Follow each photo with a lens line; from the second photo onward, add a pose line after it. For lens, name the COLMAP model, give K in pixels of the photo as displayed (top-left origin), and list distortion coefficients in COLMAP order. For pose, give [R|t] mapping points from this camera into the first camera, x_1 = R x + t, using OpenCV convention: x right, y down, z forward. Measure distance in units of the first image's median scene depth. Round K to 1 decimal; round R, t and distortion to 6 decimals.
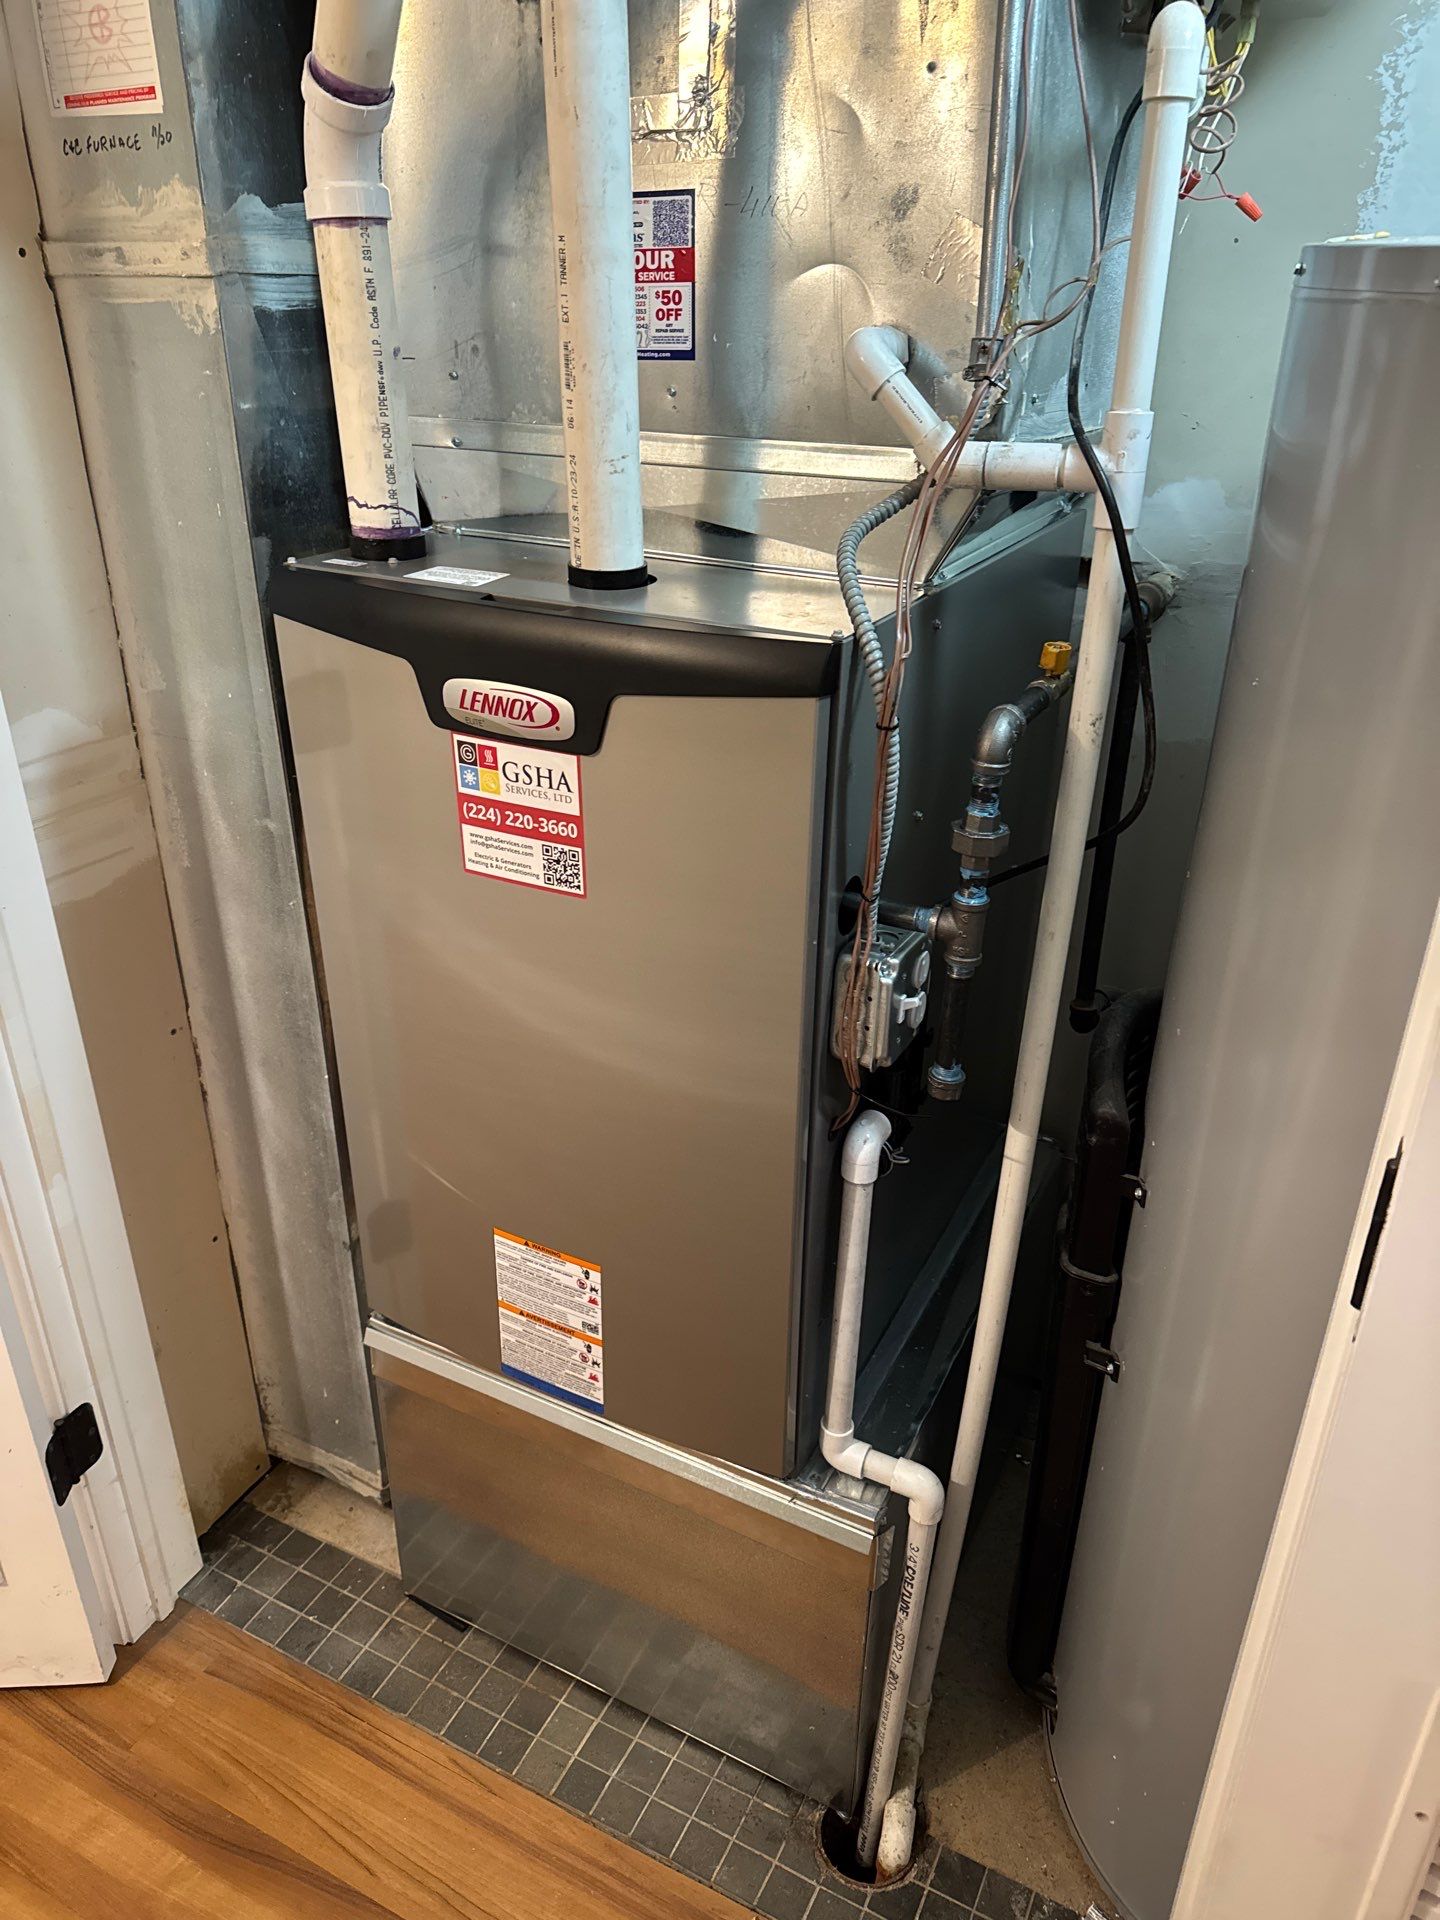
lens RADIAL K [[1340.9, 0, 694.7], [0, 1340.9, 954.0], [0, 0, 1]] dist [0.099300, -0.111294]
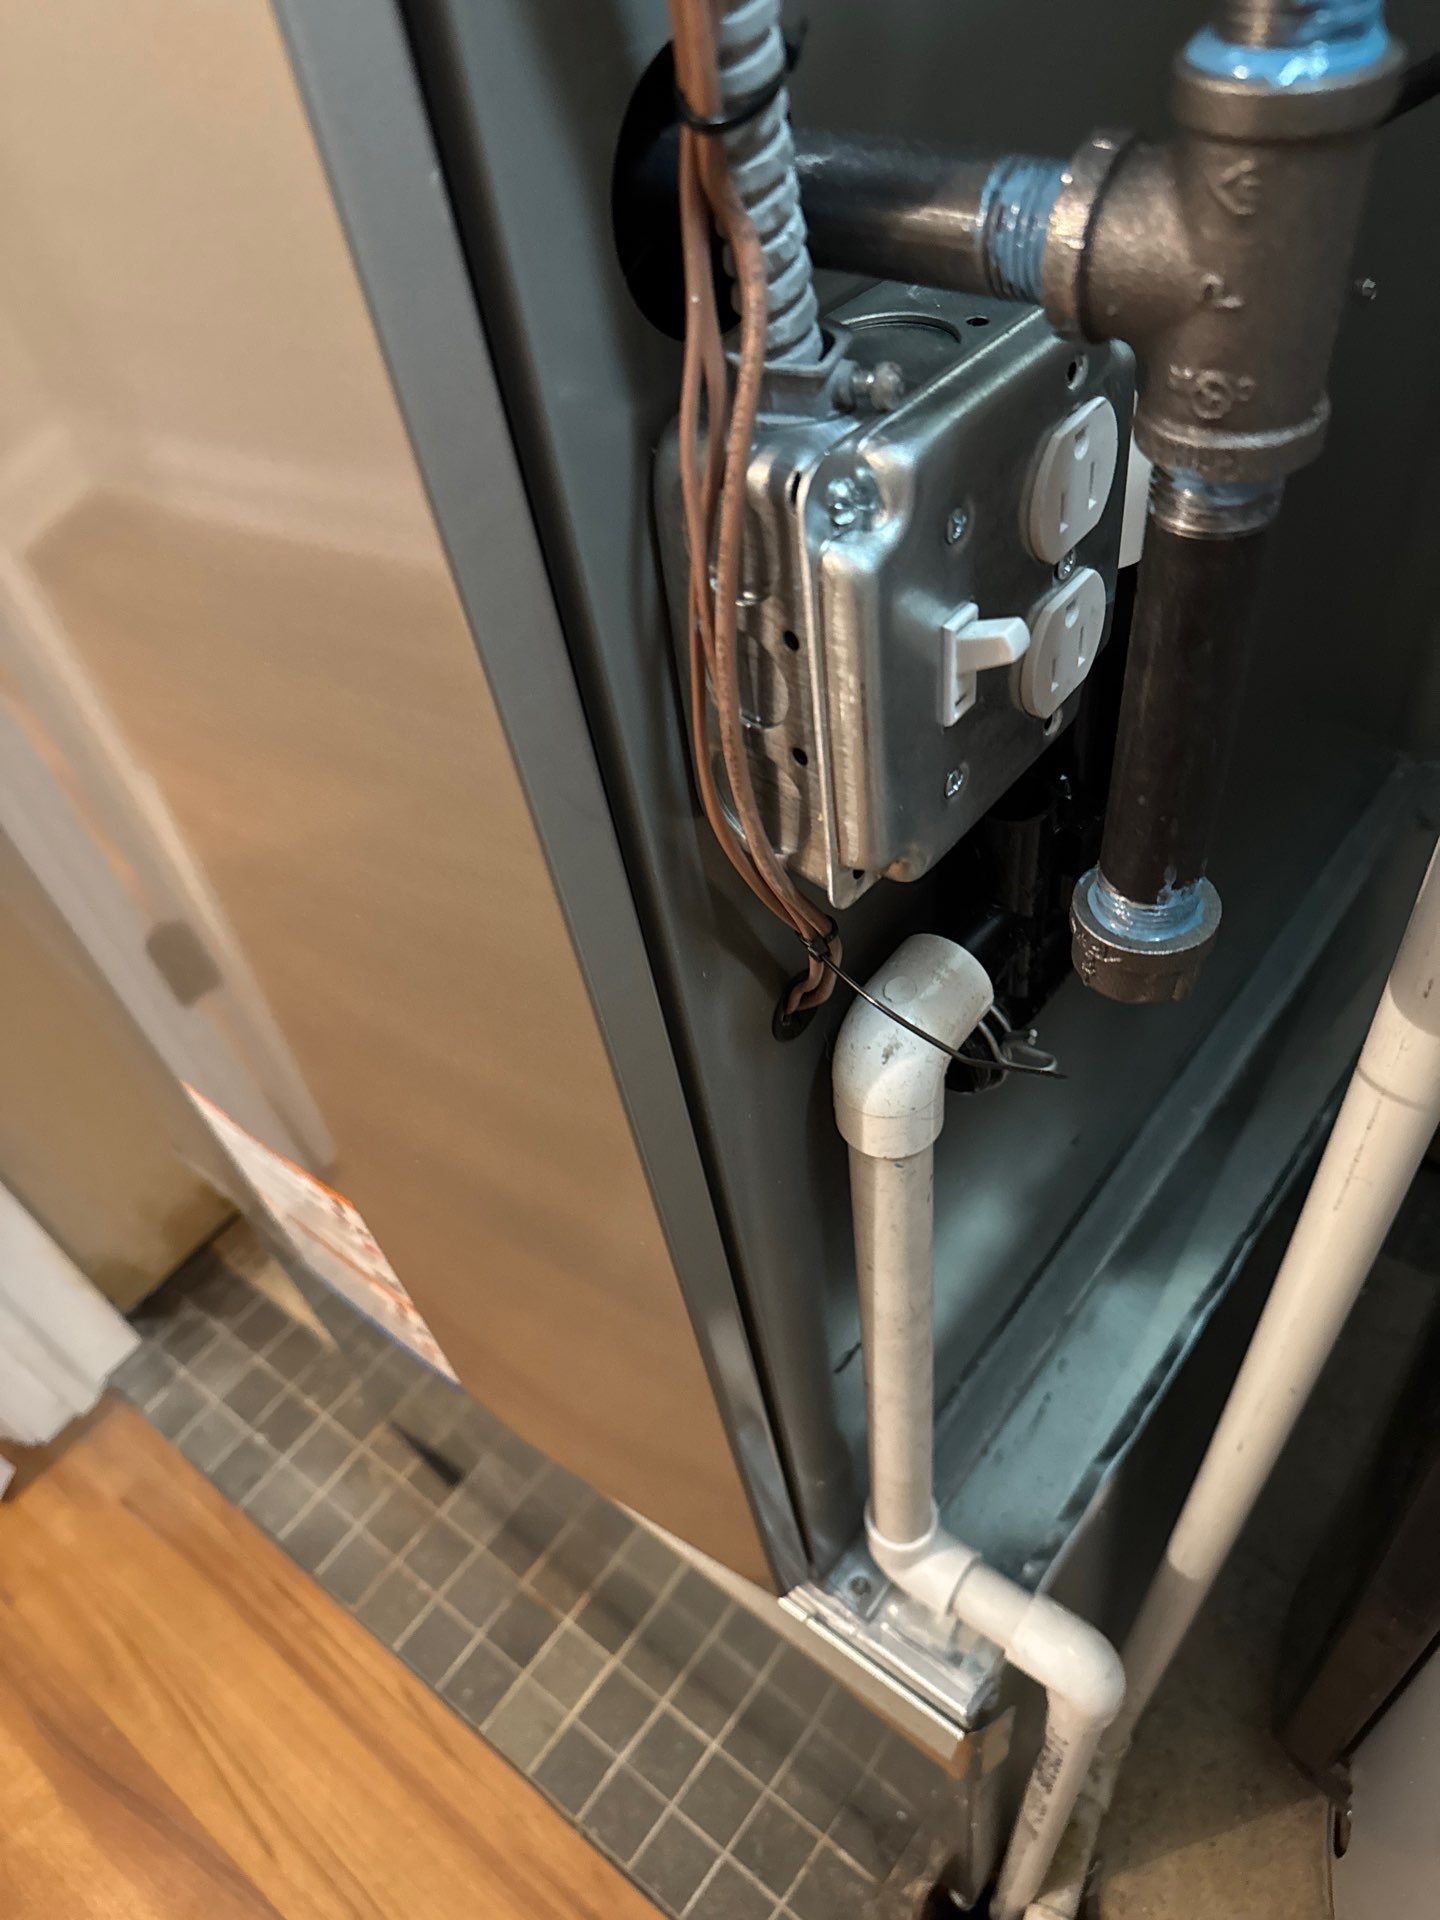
lens RADIAL K [[1400.0, 0, 720.0], [0, 1400.0, 960.0], [0, 0, 1]] dist [-0.004965, -0.000567]
pose [[0.974205, 0.038531, -0.222349, 0.165122], [0.044459, 0.933232, 0.356513, -0.000584], [0.221240, -0.357202, 0.907447, 0.719591]]
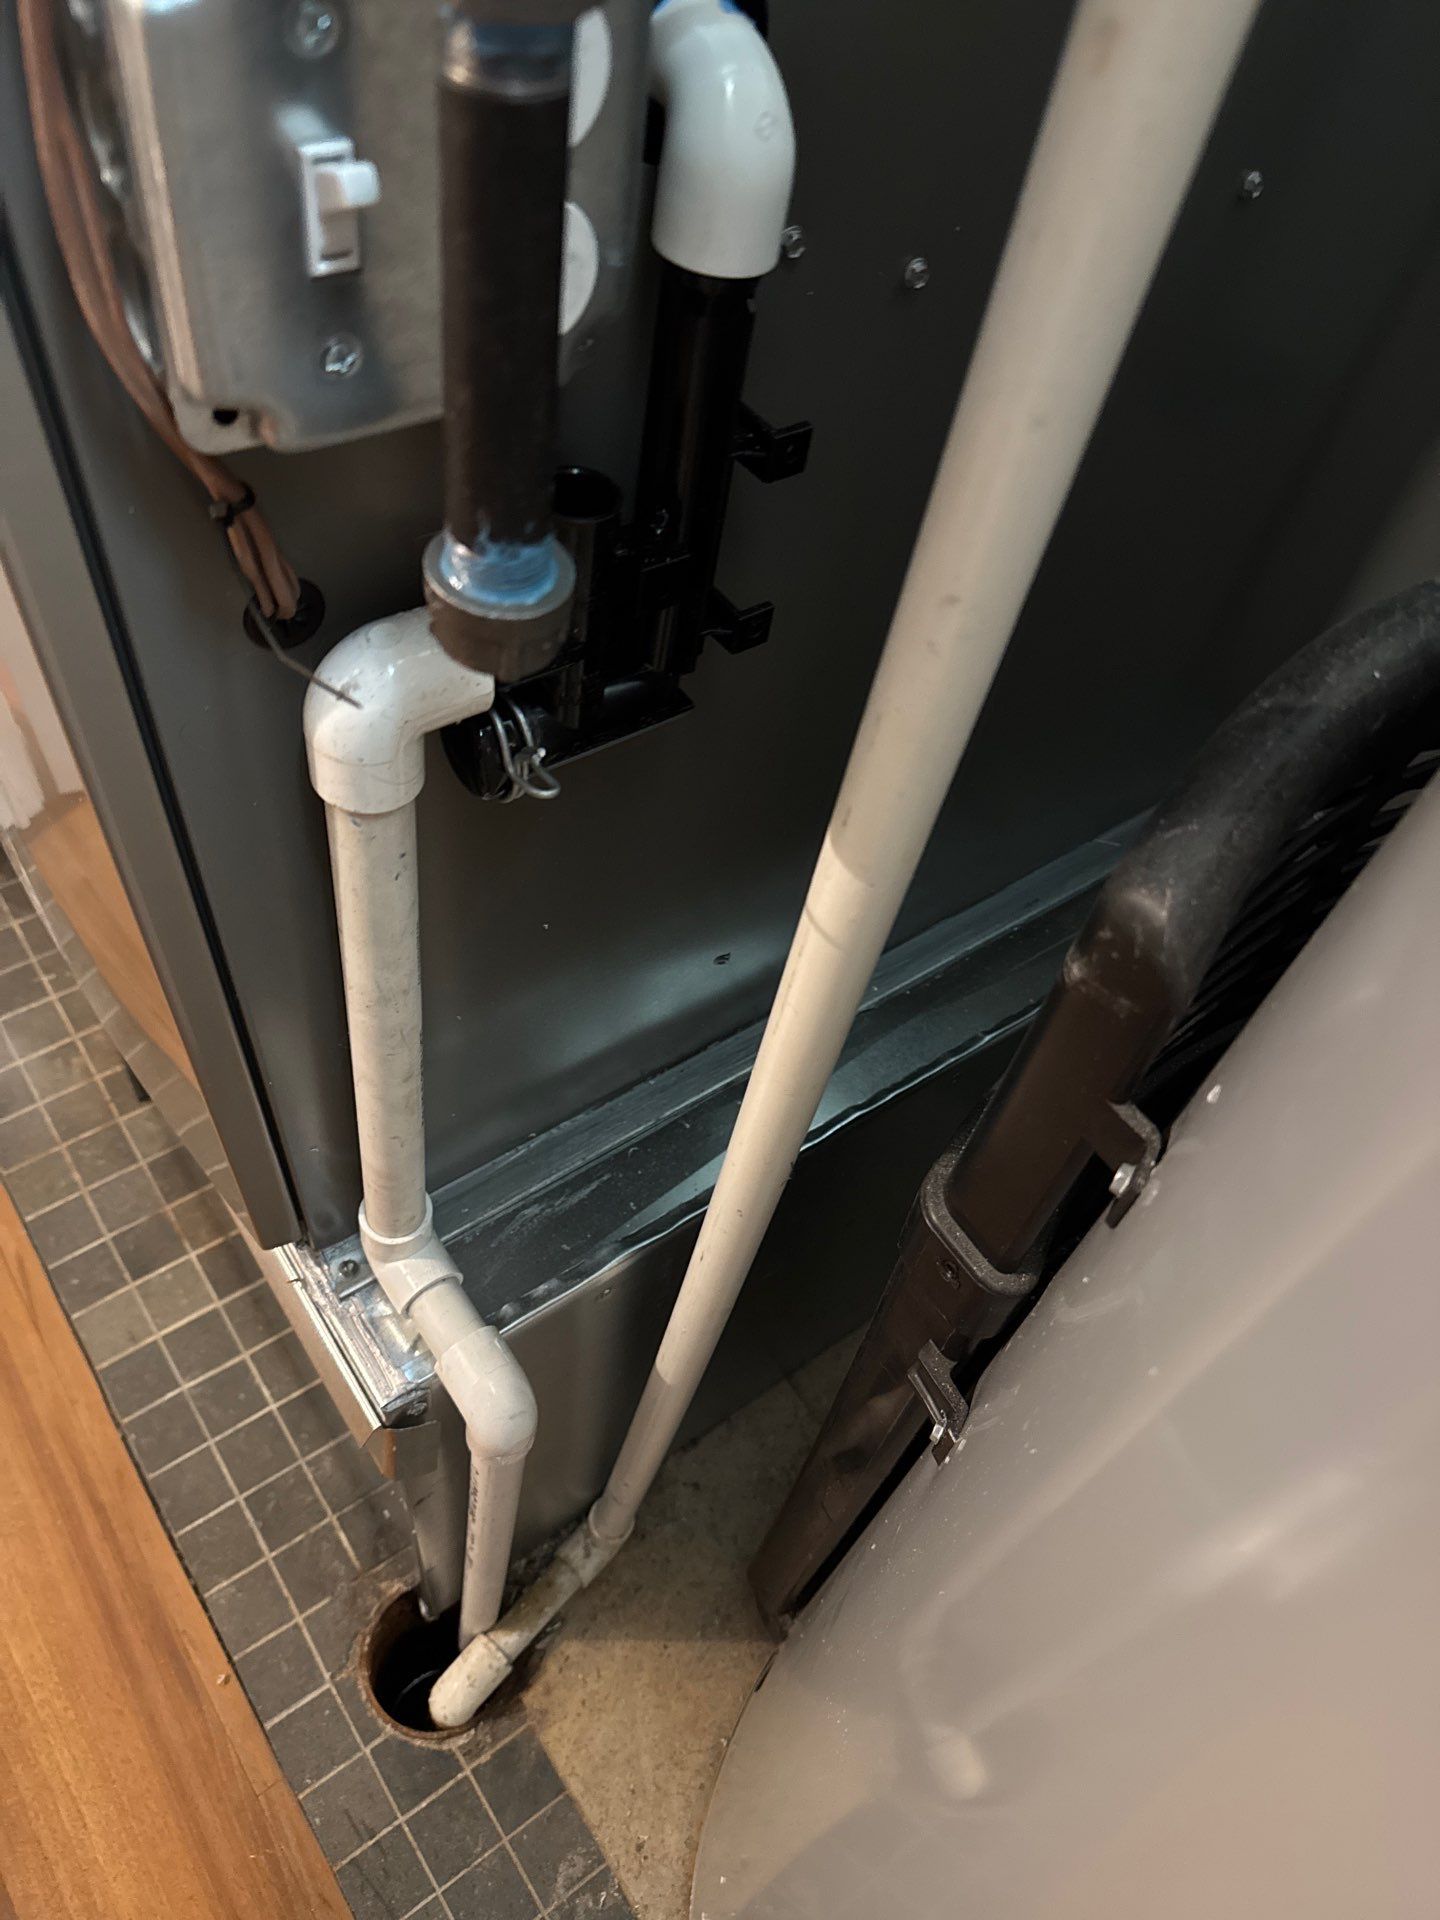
lens RADIAL K [[1383.3, 0, 720.0], [0, 1383.3, 960.0], [0, 0, 1]] dist [0.072891, -0.127222]
pose [[0.890647, 0.416654, -0.182065, 0.296024], [-0.296679, 0.835942, 0.461716, 0.017686], [0.344572, -0.357211, 0.868142, 0.749579]]
